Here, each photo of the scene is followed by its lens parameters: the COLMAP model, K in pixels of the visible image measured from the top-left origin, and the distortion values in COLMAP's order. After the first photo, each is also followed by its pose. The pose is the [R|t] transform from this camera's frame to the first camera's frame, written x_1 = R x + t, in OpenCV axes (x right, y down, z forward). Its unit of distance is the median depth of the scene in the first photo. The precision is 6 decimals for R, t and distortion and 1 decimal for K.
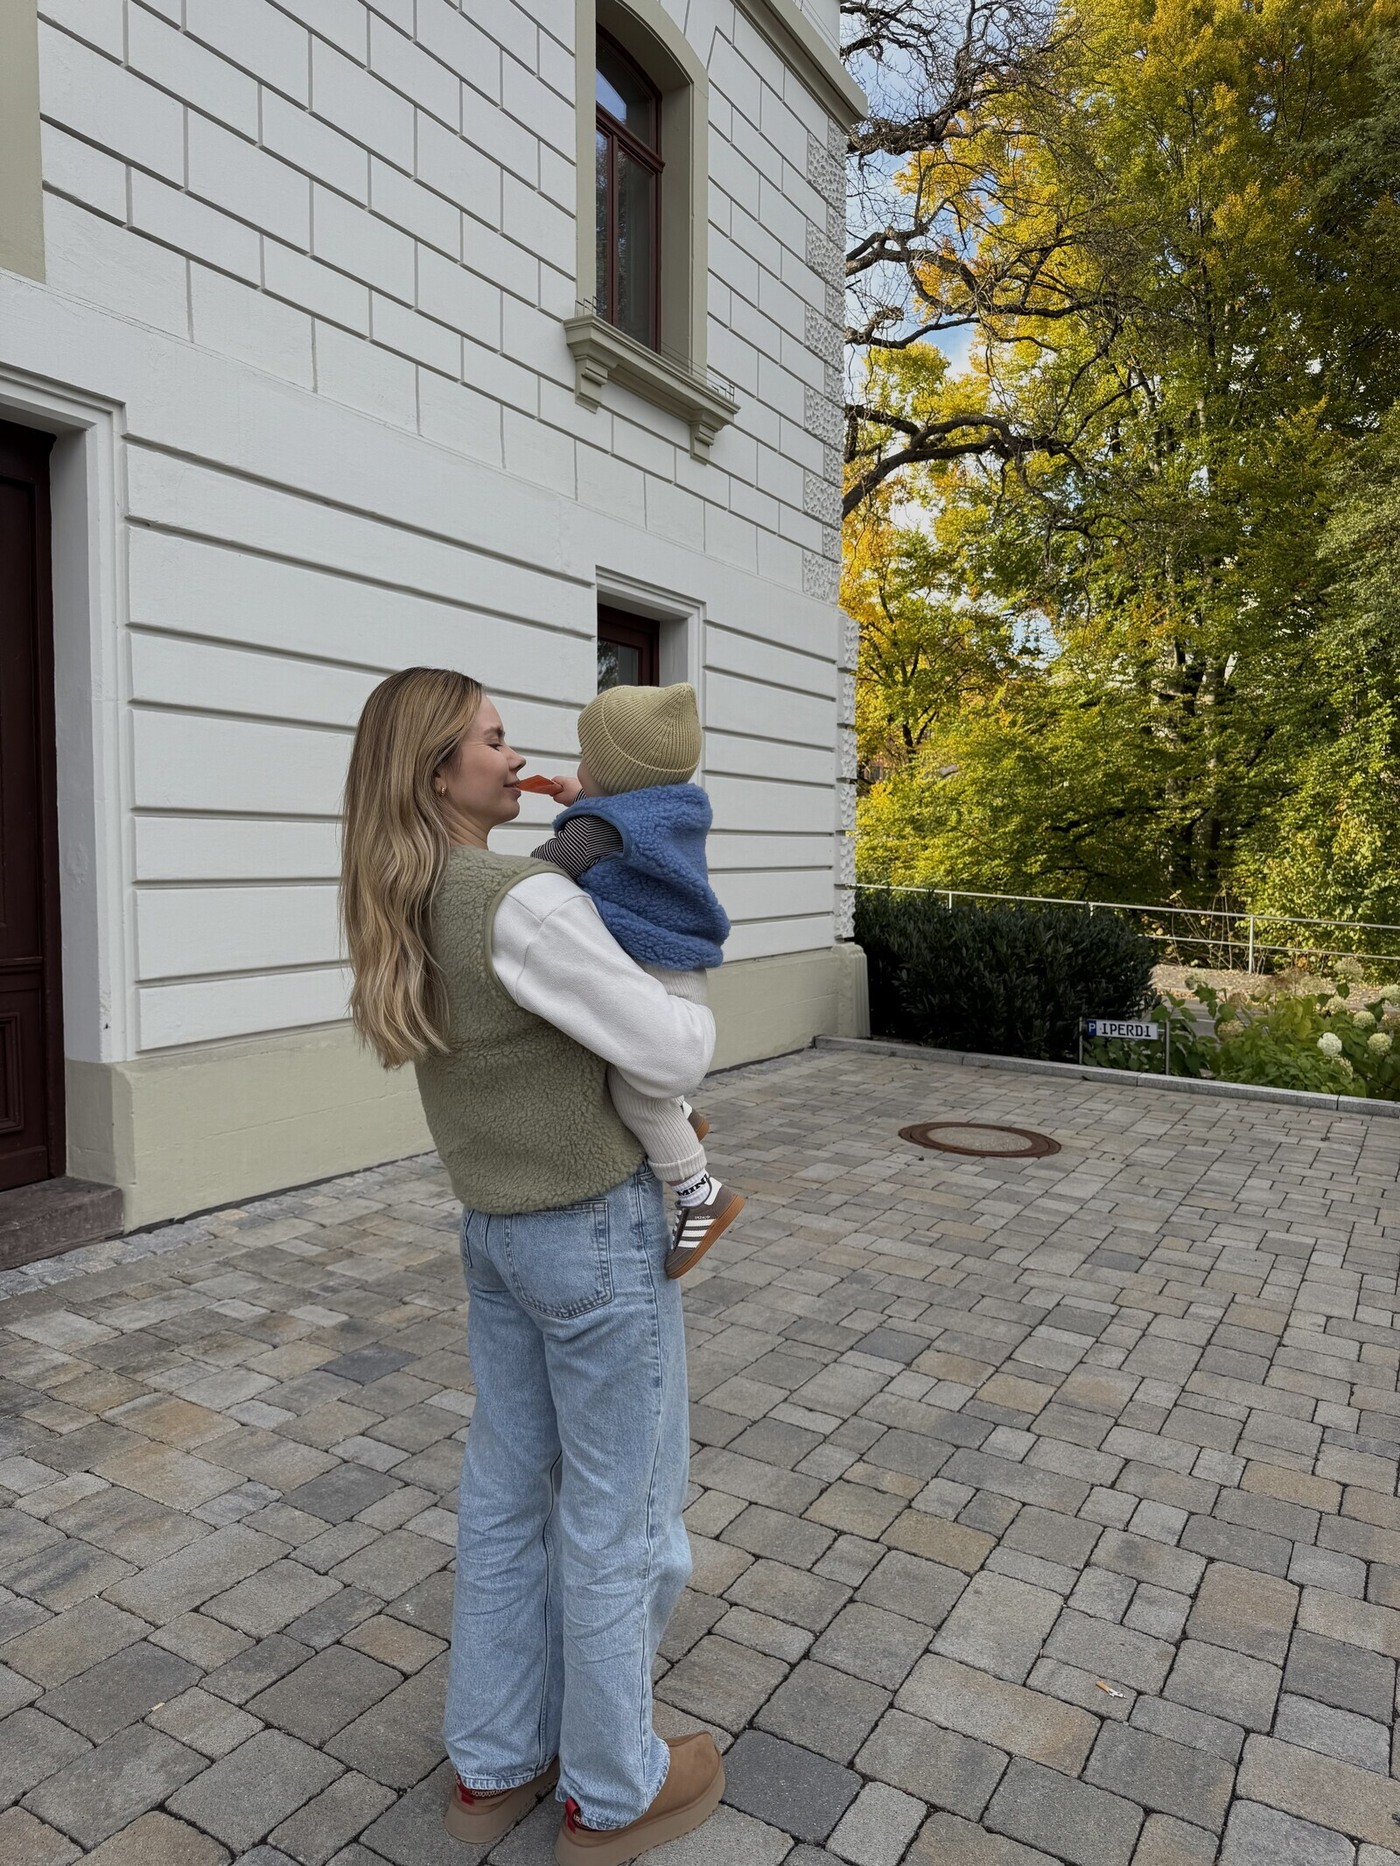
lens RADIAL K [[1298.9, 0, 698.2], [0, 1298.9, 932.7], [0, 0, 1]] dist [0.004572, 0.000992]
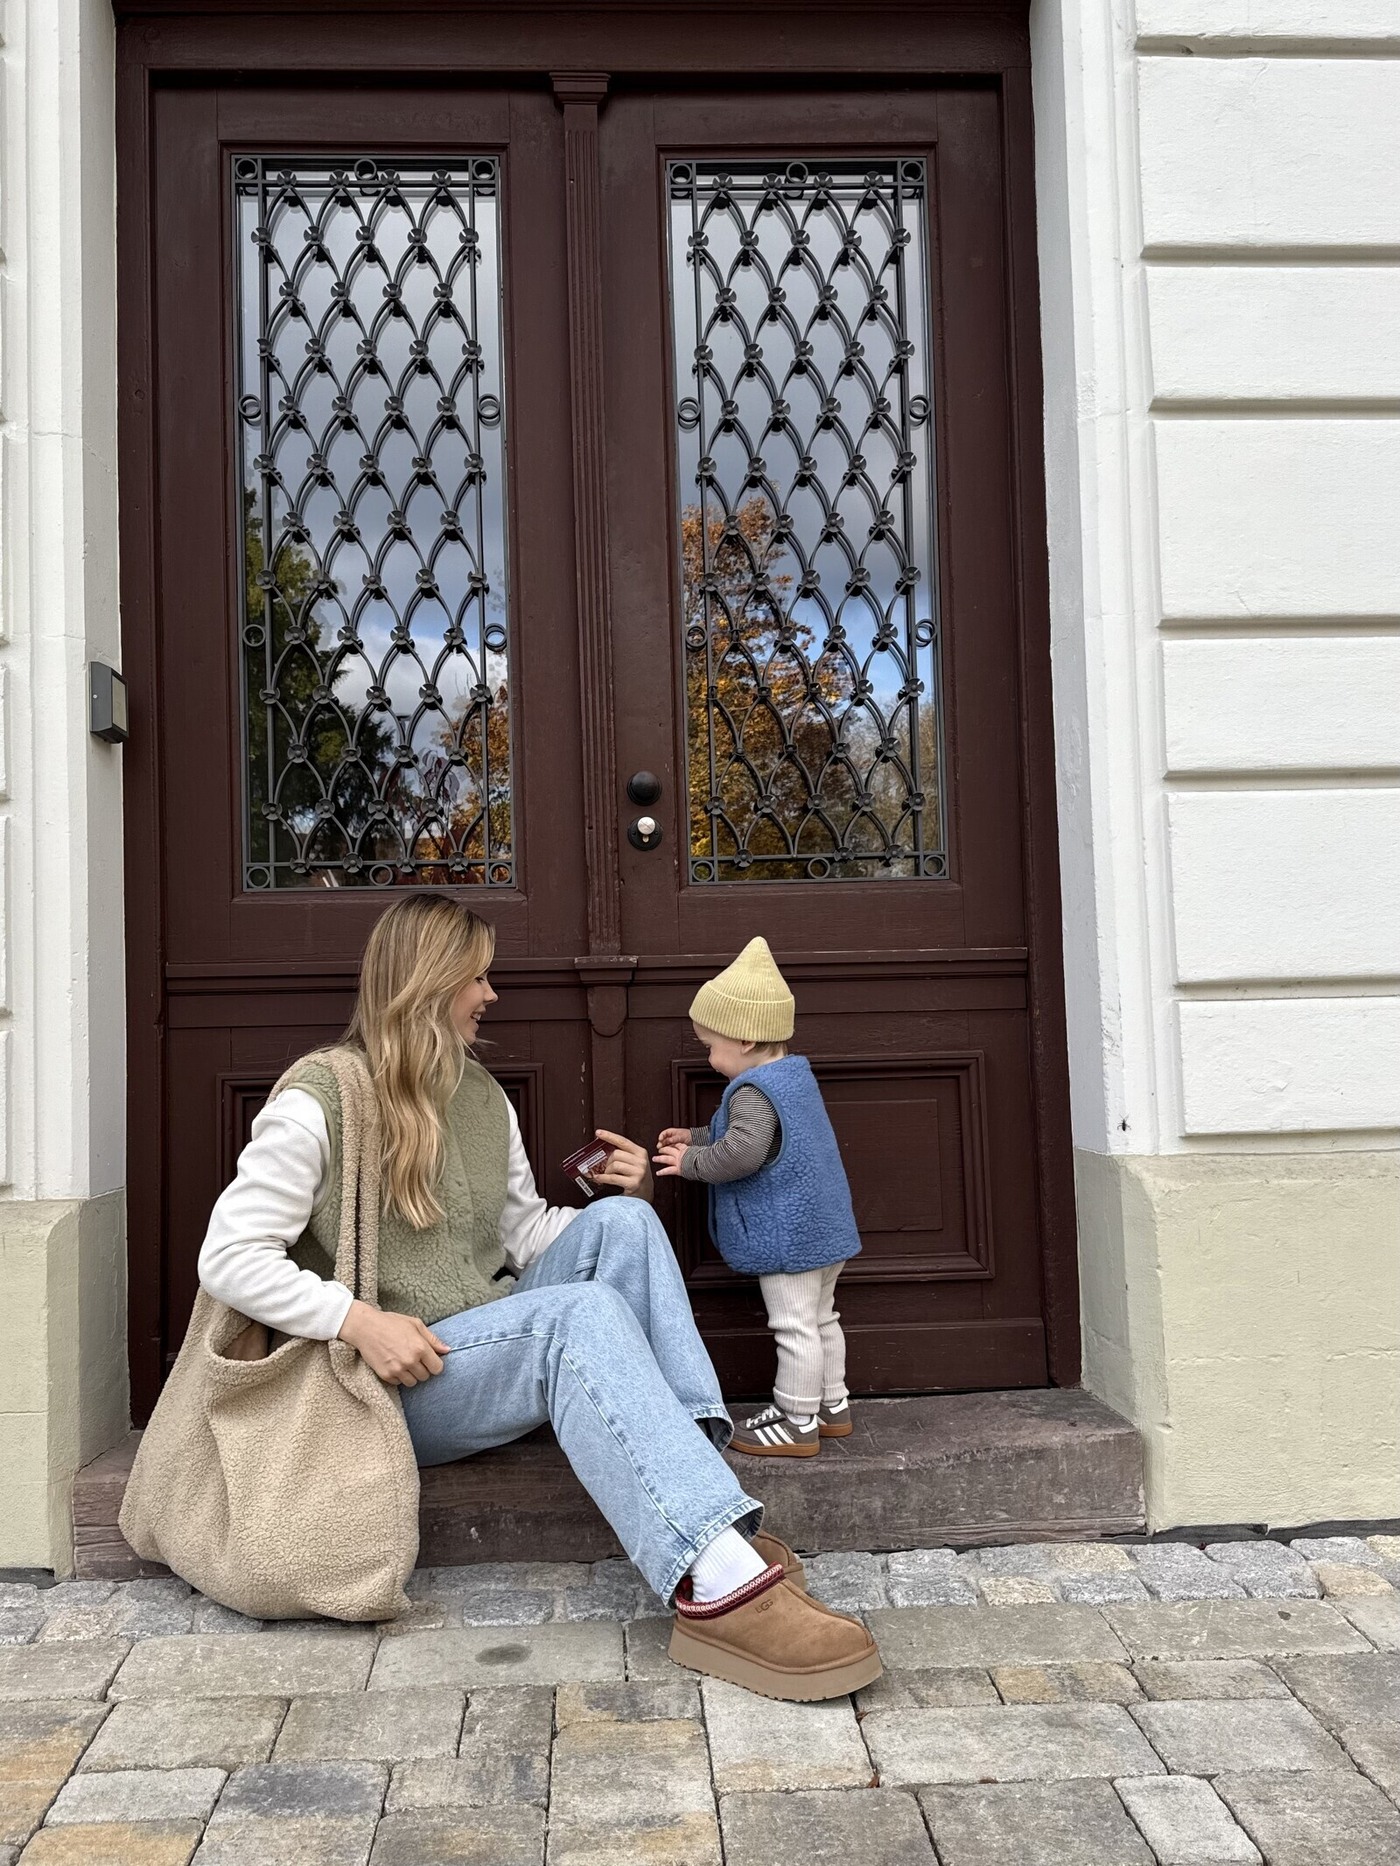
lens RADIAL K [[1670.6, 0, 698.2], [0, 1670.6, 940.2], [0, 0, 1]] dist [0.028060, -0.015109]
pose [[0.550754, -0.070267, -0.831704, -0.023423], [-0.018163, 0.995205, -0.096108, 0.083748], [0.834470, 0.068038, 0.546837, 0.533622]]
